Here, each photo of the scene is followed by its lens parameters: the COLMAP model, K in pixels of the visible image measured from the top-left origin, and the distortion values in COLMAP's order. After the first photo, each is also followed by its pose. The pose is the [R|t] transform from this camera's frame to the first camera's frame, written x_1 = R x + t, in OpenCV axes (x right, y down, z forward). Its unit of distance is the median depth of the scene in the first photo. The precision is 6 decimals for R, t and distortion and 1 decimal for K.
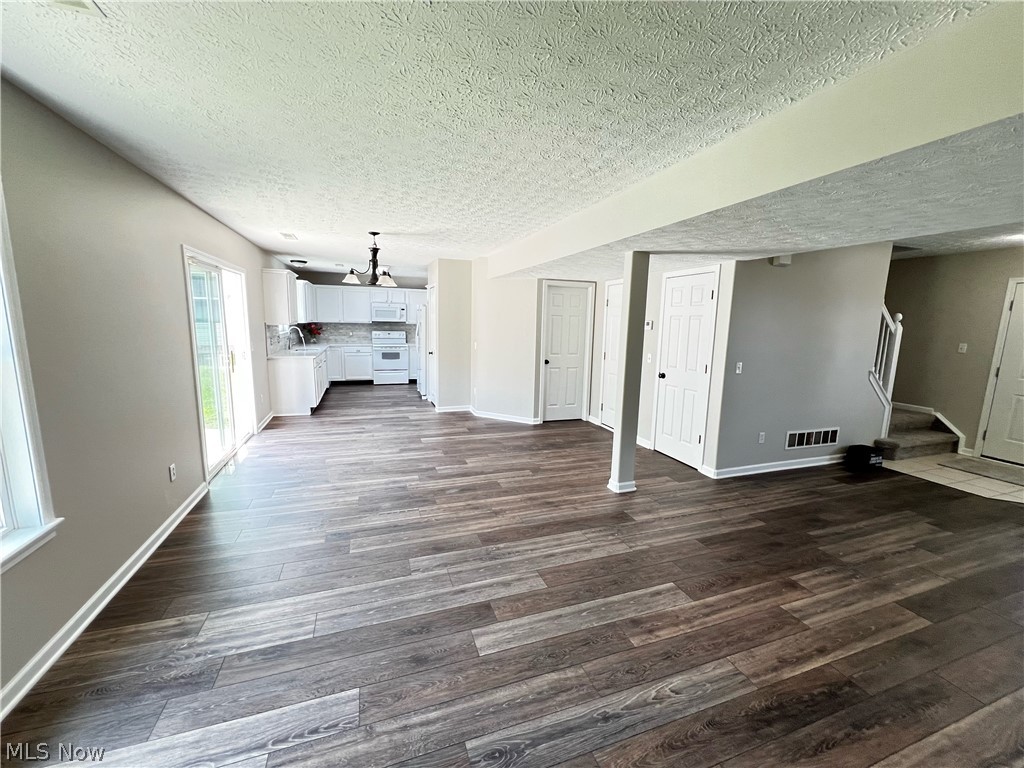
lens RADIAL K [[411.5, 0, 511.7], [0, 411.5, 381.0], [0, 0, 1]] dist [-0.000671, 0.000679]
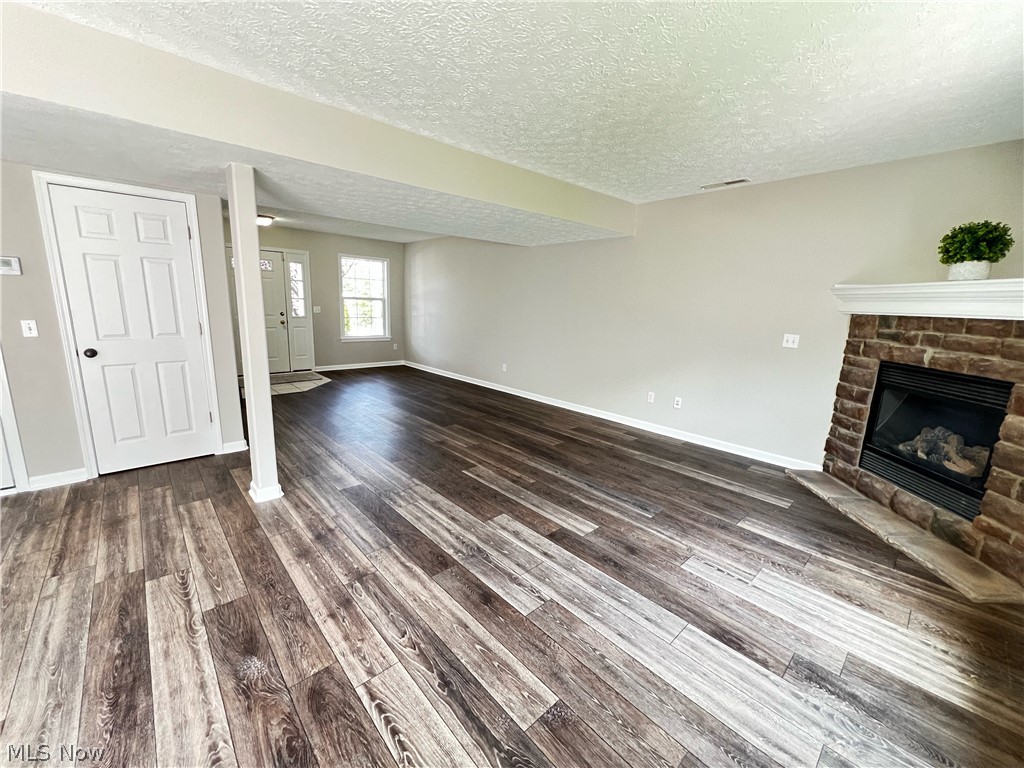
lens RADIAL K [[411.5, 0, 511.1], [0, 411.5, 384.1], [0, 0, 1]] dist [-0.000671, 0.000679]
pose [[-0.391083, -0.216449, 0.894541, -0.659176], [0.096498, 0.956951, 0.273738, -0.114041], [-0.915282, 0.193376, -0.353361, 1.010203]]
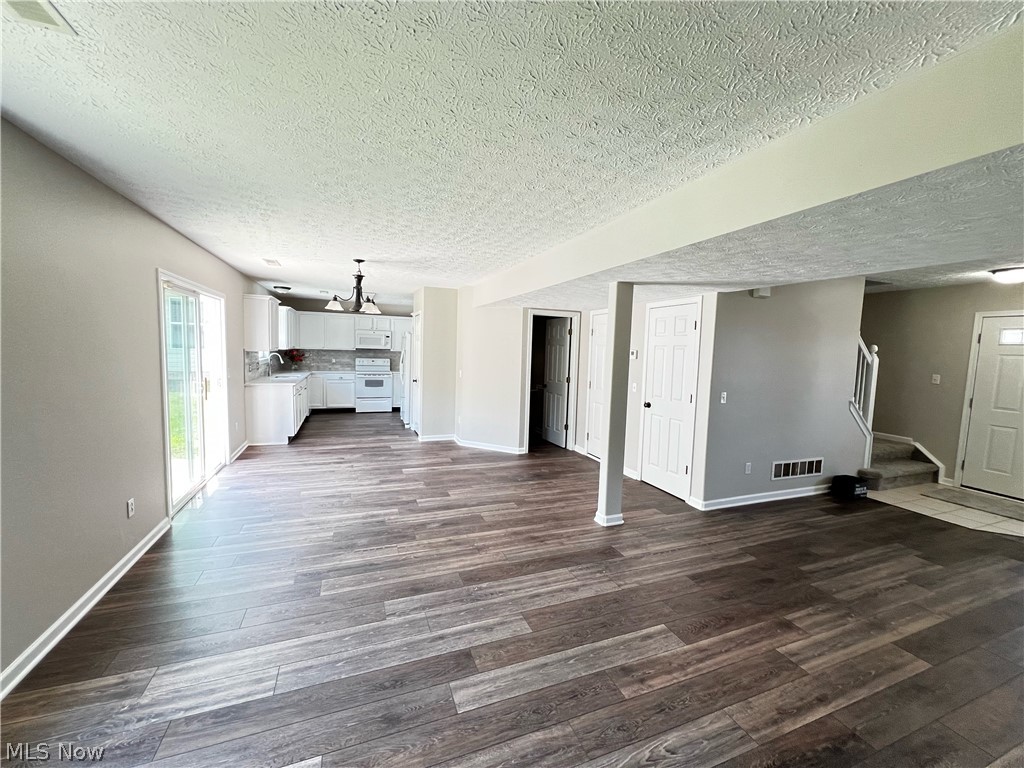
lens RADIAL K [[411.5, 0, 511.5], [0, 411.5, 381.7], [0, 0, 1]] dist [-0.000671, 0.000679]
pose [[0.999413, 0.005752, 0.033758, 0.003624], [-0.003506, 0.997800, -0.066207, -0.003561], [-0.034064, 0.066050, 0.997235, 0.022730]]
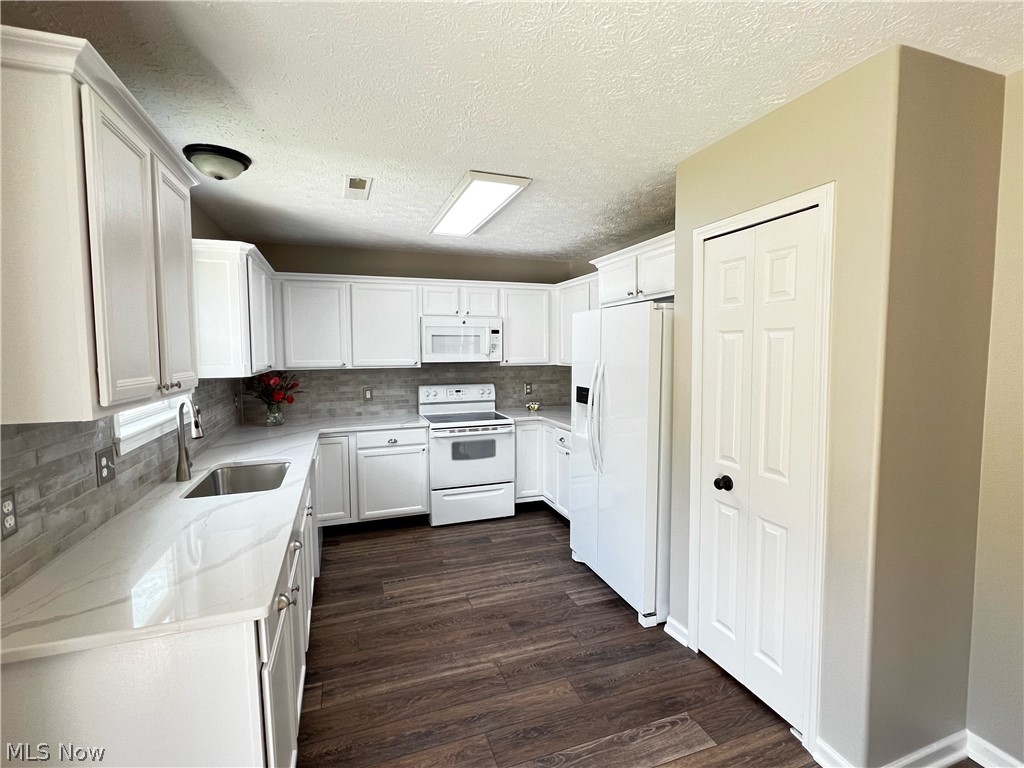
lens RADIAL K [[469.7, 0, 510.4], [0, 469.7, 384.5], [0, 0, 1]] dist [0.001033, -0.000277]
pose [[0.999450, -0.032357, -0.007243, -0.815849], [0.031644, 0.996038, -0.083108, -0.270887], [0.009903, 0.082833, 0.996514, 1.778903]]
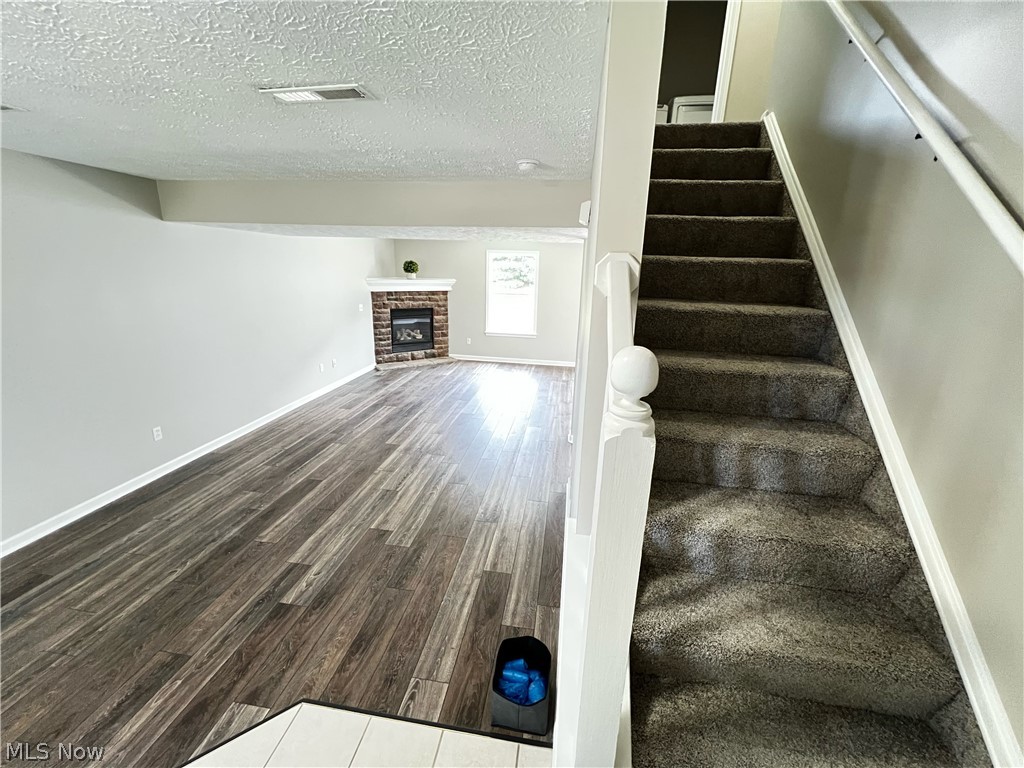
lens RADIAL K [[411.5, 0, 513.7], [0, 411.5, 381.7], [0, 0, 1]] dist [-0.000671, 0.000679]
pose [[-0.460811, 0.202900, -0.863993, 1.676702], [-0.171678, 0.934749, 0.311081, -0.295049], [0.870735, 0.291678, -0.395909, 1.569655]]
